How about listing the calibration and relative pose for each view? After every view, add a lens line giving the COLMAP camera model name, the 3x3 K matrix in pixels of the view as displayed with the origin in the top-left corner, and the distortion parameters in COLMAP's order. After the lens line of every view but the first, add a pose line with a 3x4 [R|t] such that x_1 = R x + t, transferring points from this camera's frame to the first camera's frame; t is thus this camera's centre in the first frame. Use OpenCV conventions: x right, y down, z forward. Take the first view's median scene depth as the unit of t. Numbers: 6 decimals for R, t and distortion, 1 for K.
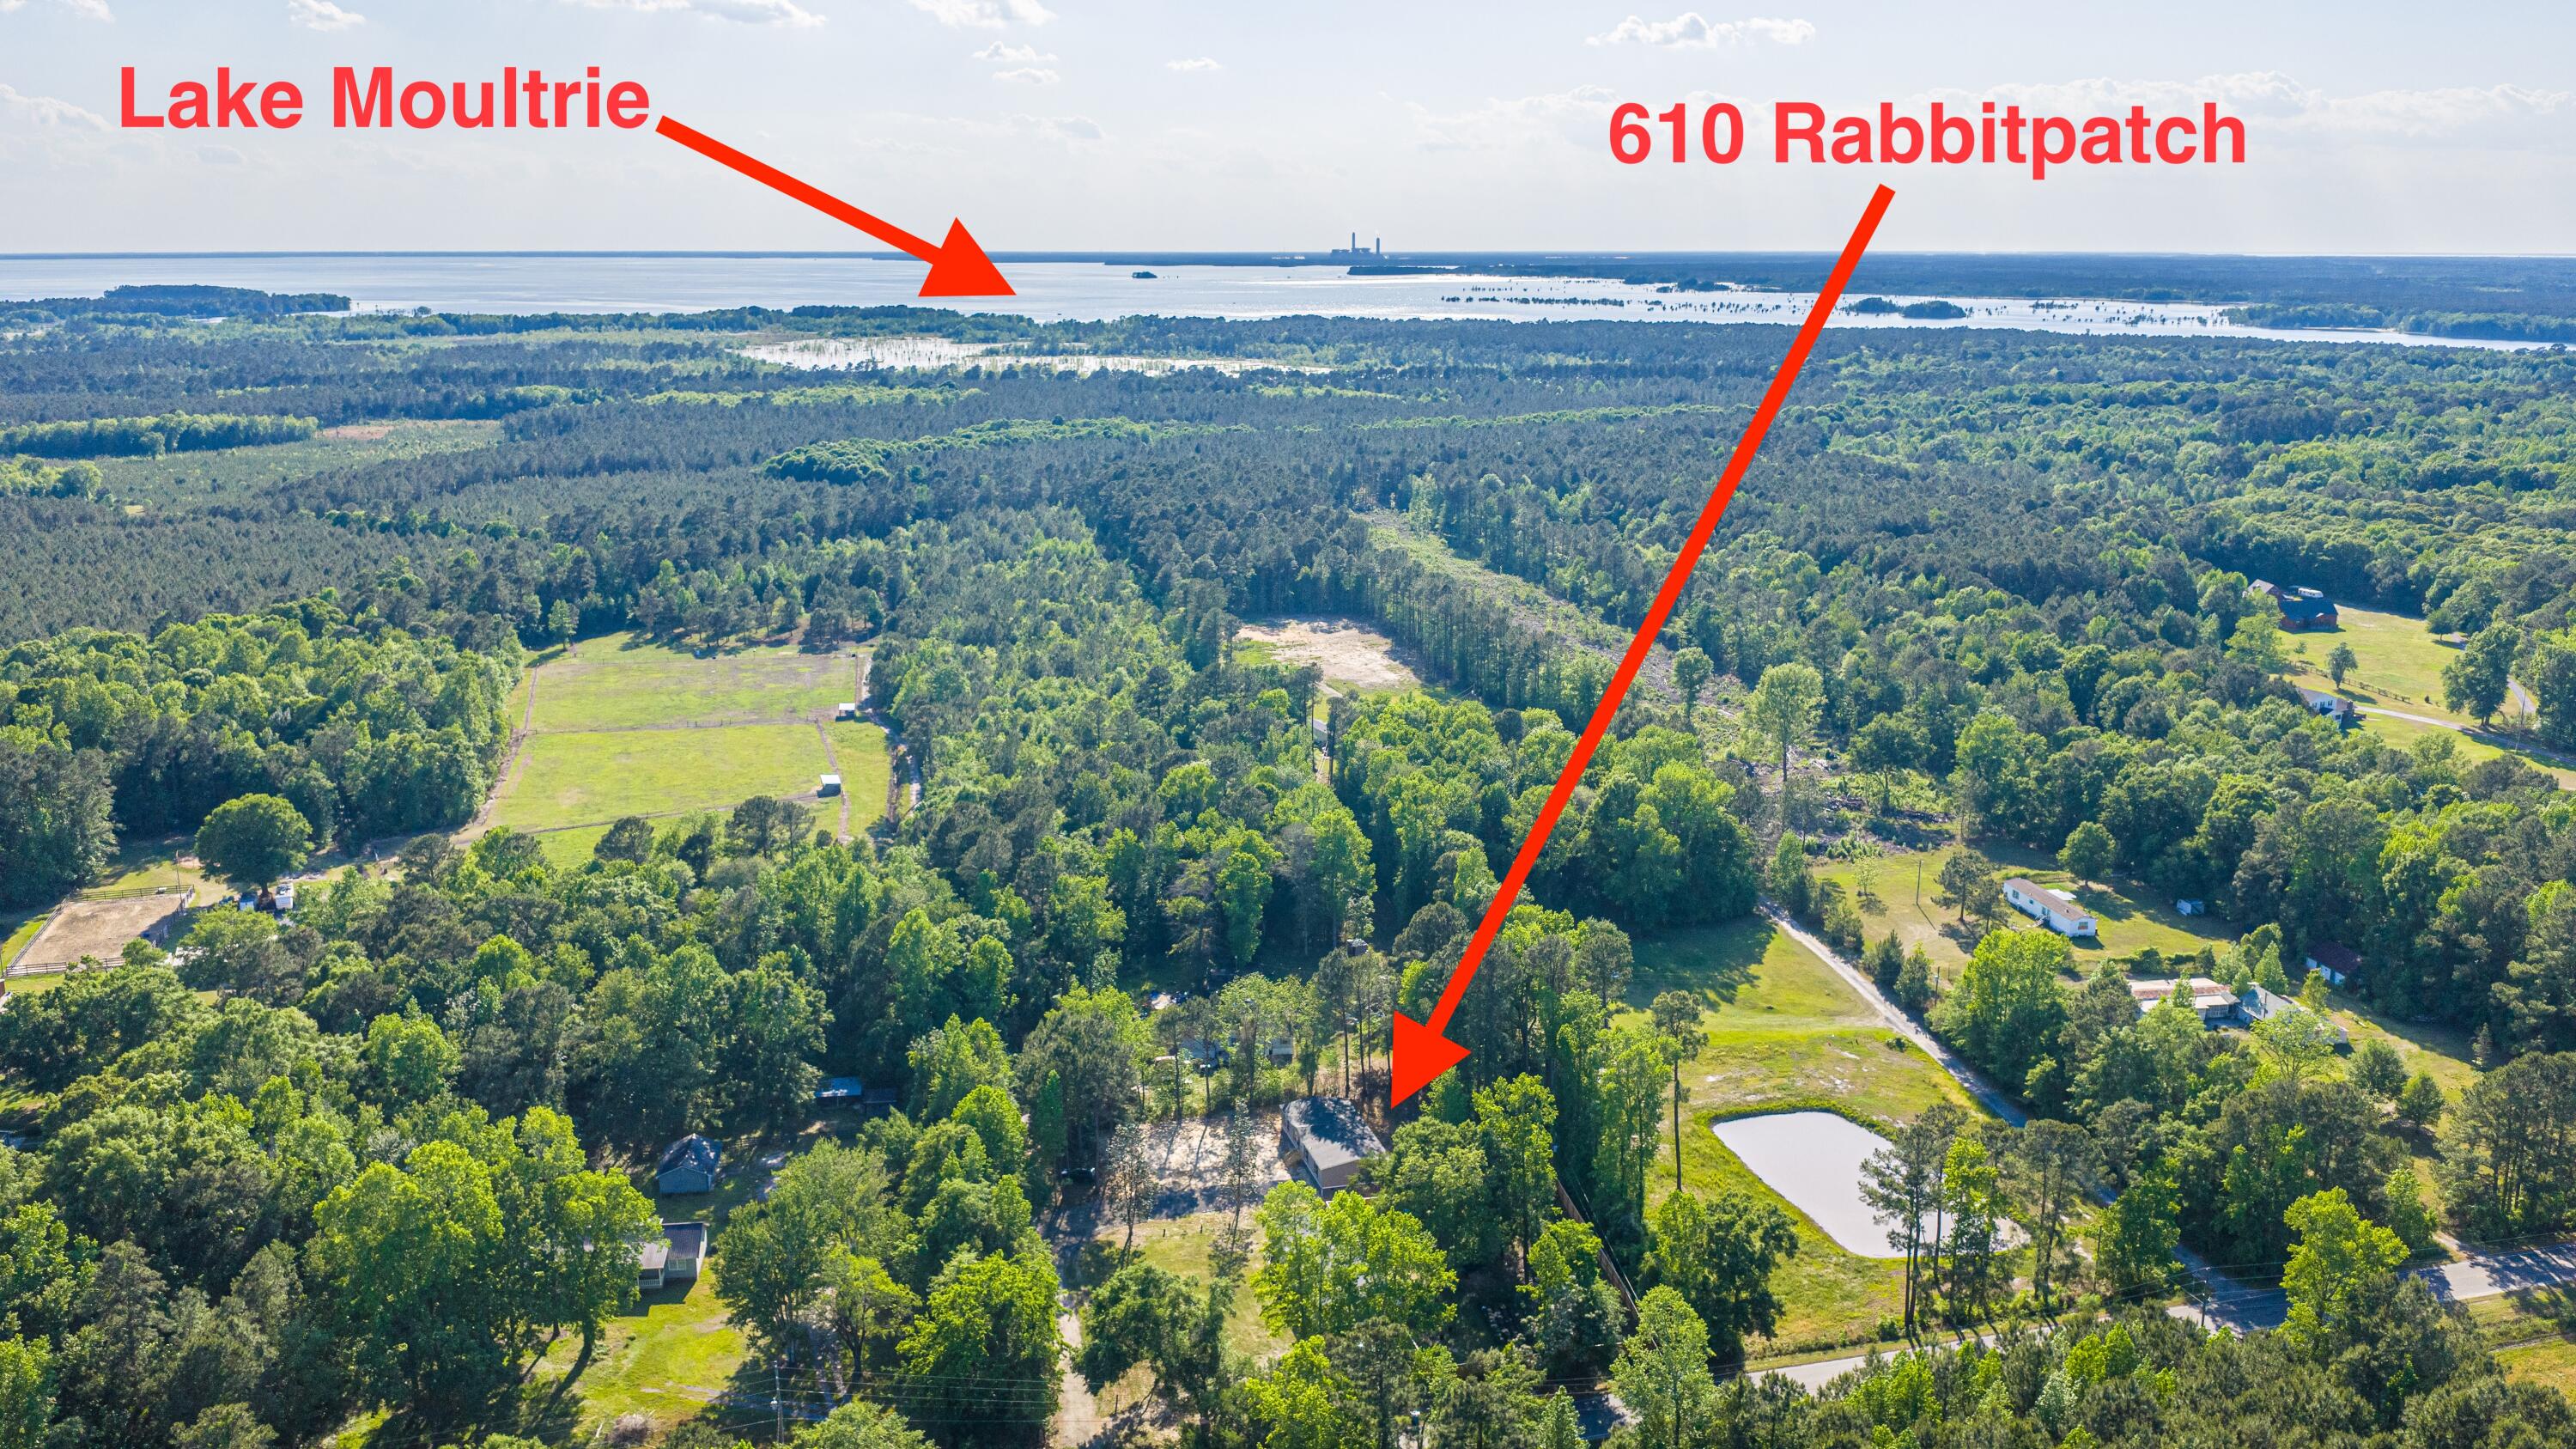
lens RADIAL K [[2137.9, 0, 1285.4], [0, 2137.9, 728.2], [0, 0, 1]] dist [0.026971, -0.059377]
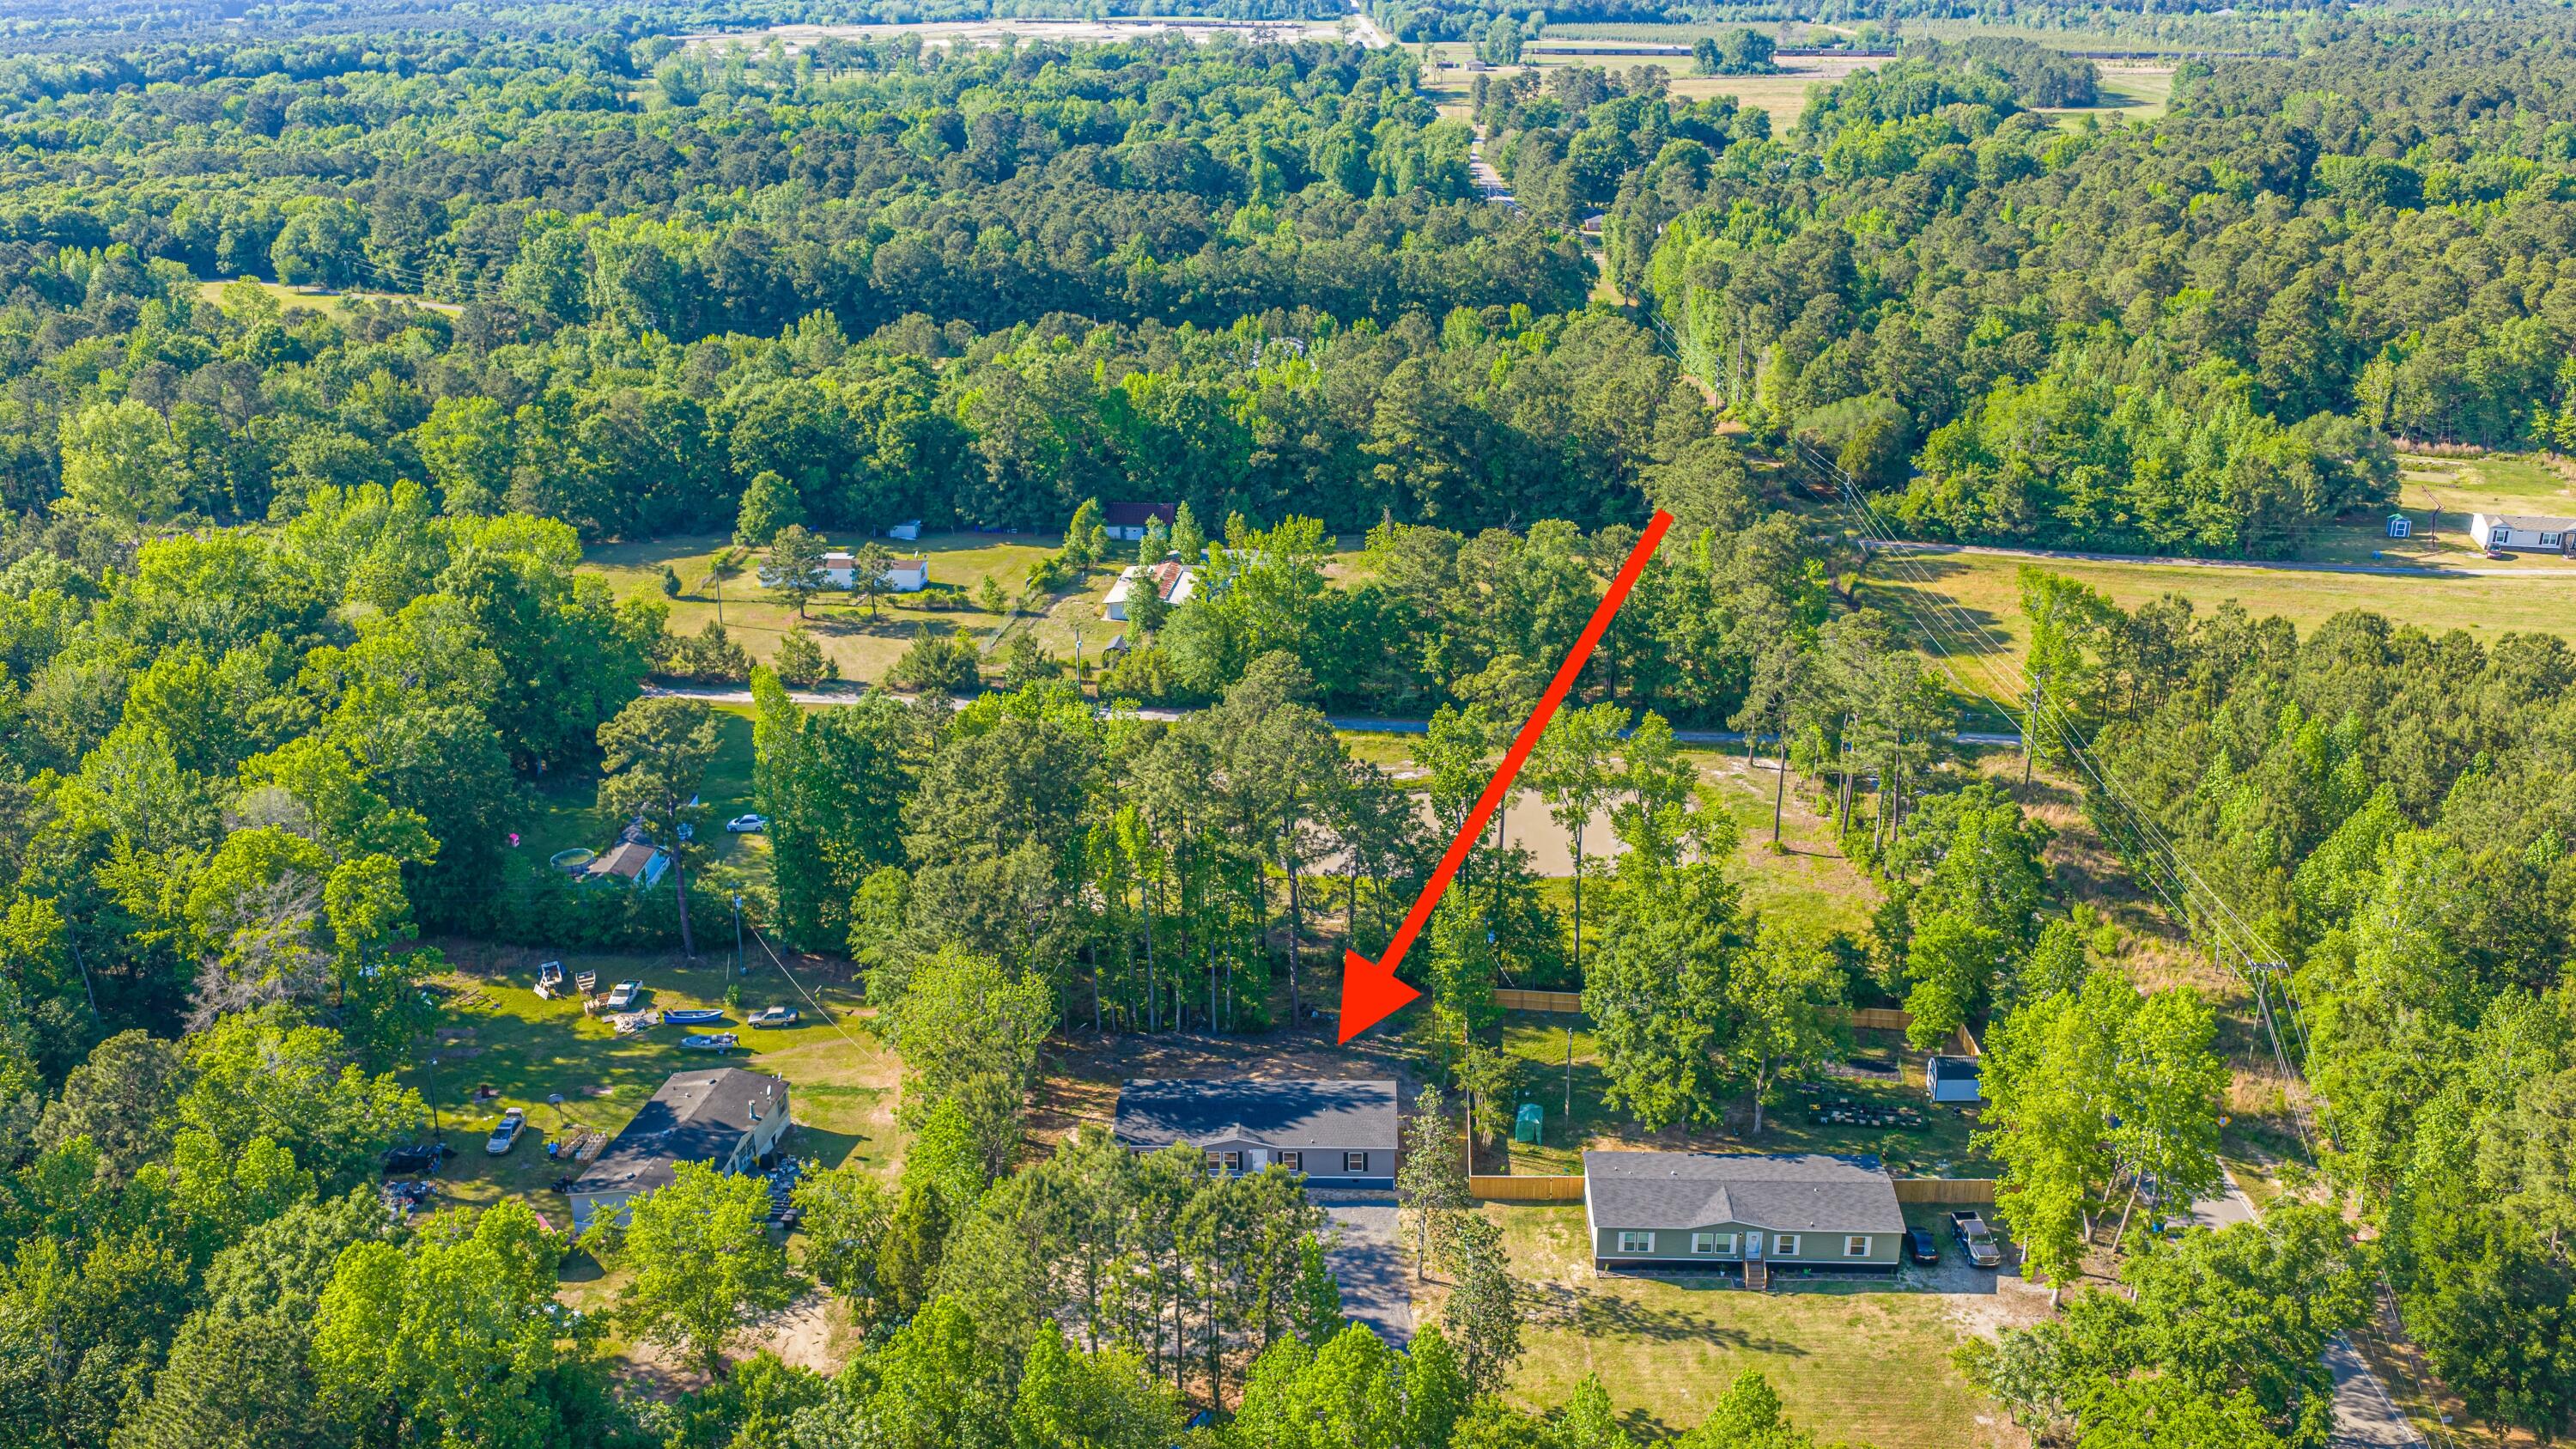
lens RADIAL K [[2137.9, 0, 1294.0], [0, 2137.9, 716.5], [0, 0, 1]] dist [0.026971, -0.059377]
pose [[0.278570, -0.331185, 0.901507, -0.243923], [0.223287, 0.935276, 0.274594, -0.035257], [-0.934099, 0.124802, 0.334489, 0.419309]]
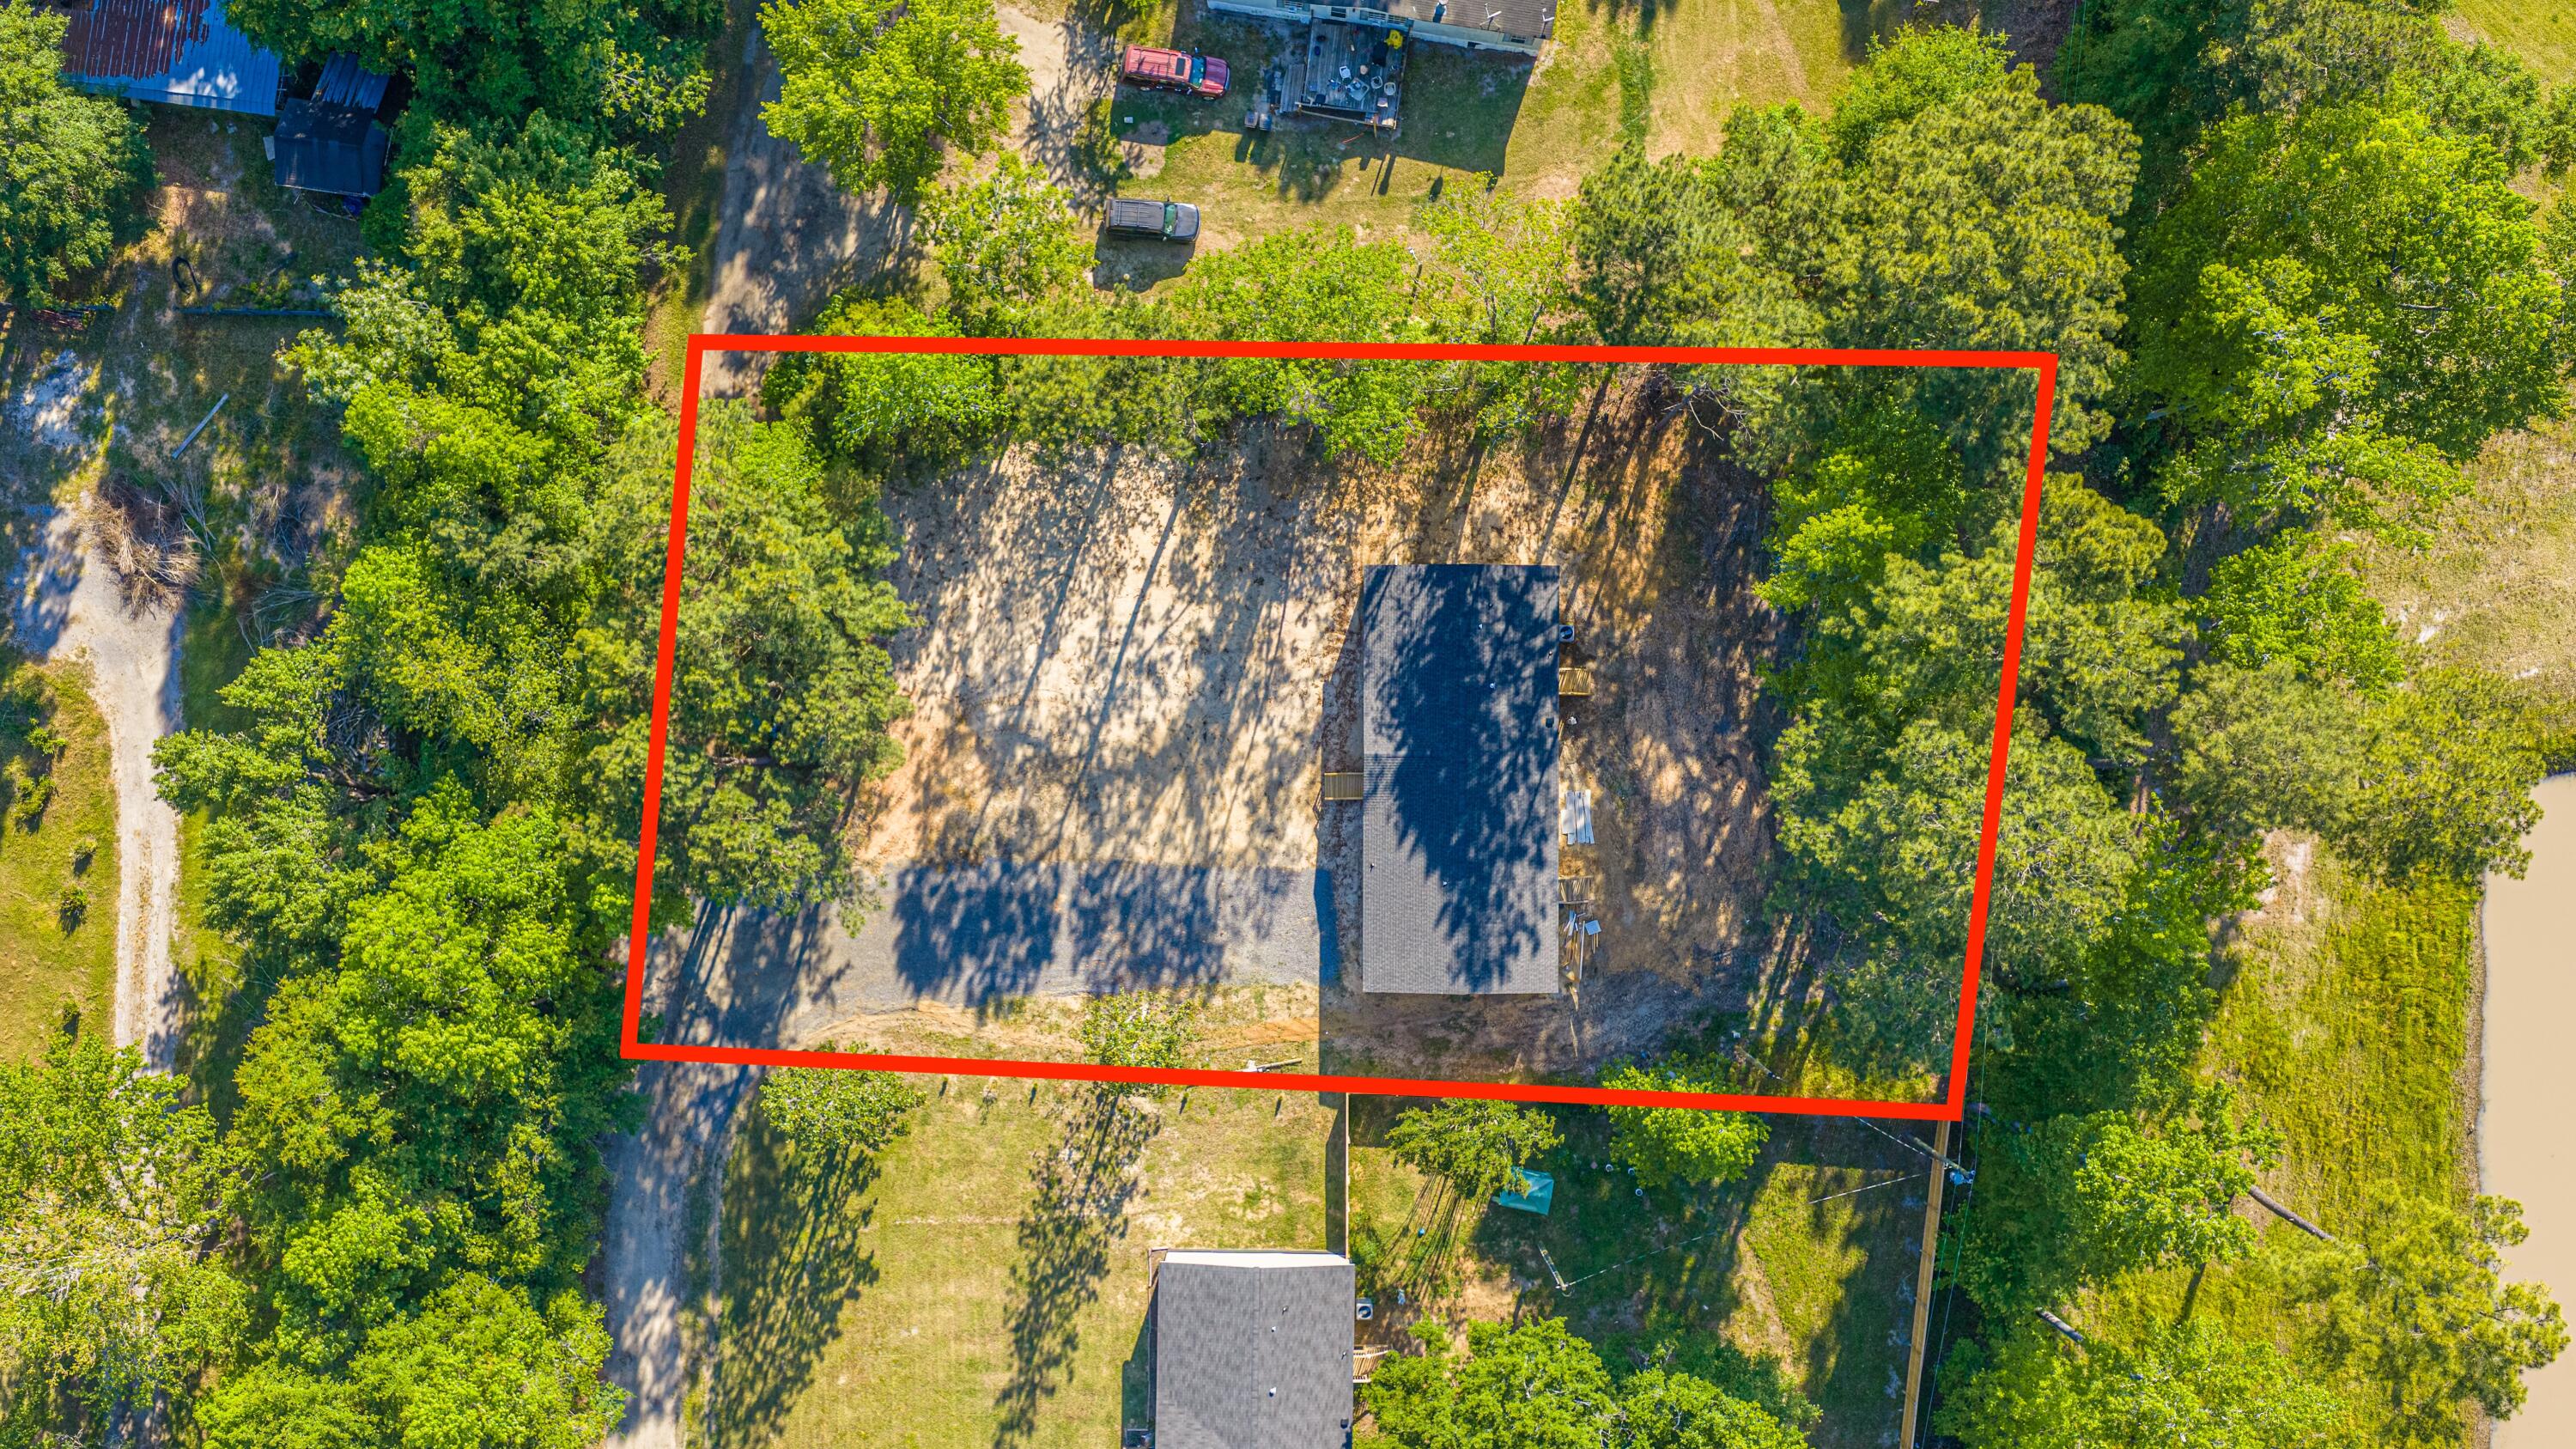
lens RADIAL K [[2137.9, 0, 1291.5], [0, 2137.9, 721.5], [0, 0, 1]] dist [0.026971, -0.059377]
pose [[0.967249, 0.253798, 0.003957, -0.005111], [-0.061766, 0.220220, 0.973493, -0.094644], [0.246199, -0.941854, 0.228684, 0.489472]]
